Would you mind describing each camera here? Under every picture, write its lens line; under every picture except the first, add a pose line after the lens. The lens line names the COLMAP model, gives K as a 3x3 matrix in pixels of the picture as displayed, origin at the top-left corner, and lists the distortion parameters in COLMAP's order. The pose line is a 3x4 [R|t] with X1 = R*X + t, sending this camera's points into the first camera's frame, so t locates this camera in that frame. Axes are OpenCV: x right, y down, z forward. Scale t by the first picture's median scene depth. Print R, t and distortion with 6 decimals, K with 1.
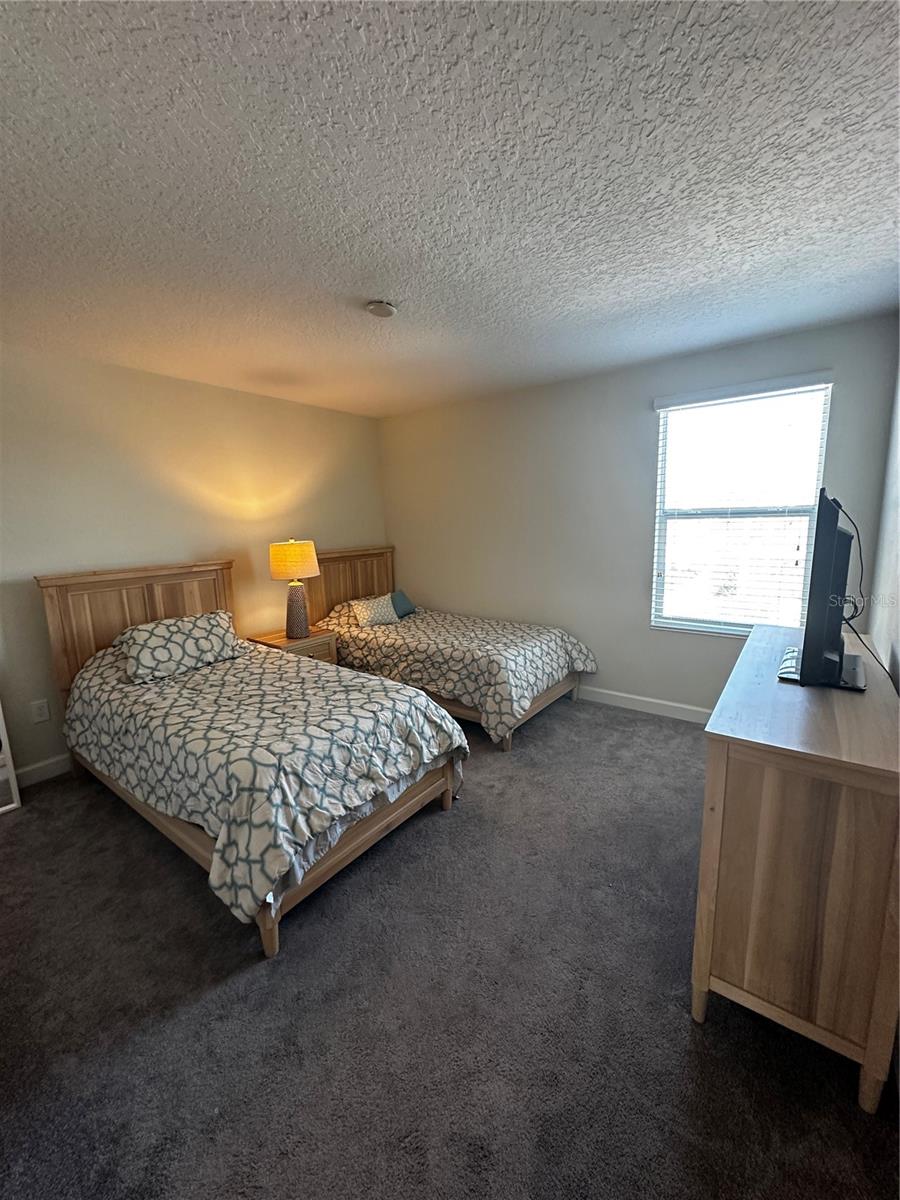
lens RADIAL K [[478.4, 0, 450.4], [0, 478.4, 599.9], [0, 0, 1]] dist [-0.001630, -0.000109]
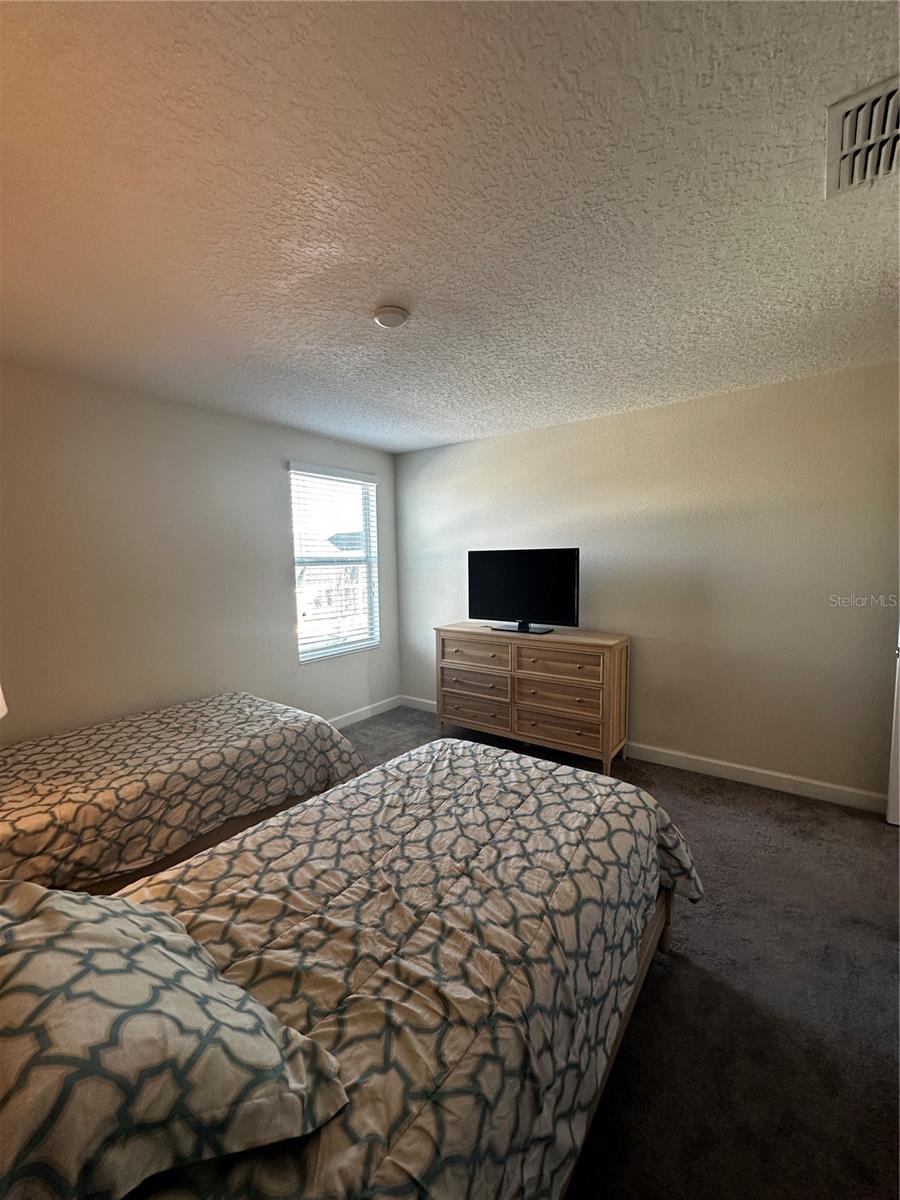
lens RADIAL K [[478.4, 0, 449.4], [0, 478.4, 596.4], [0, 0, 1]] dist [-0.001630, -0.000109]
pose [[-0.015664, -0.053228, 0.998460, -0.811148], [0.184593, 0.981263, 0.055207, -0.108096], [-0.982690, 0.185174, -0.005545, 0.777313]]
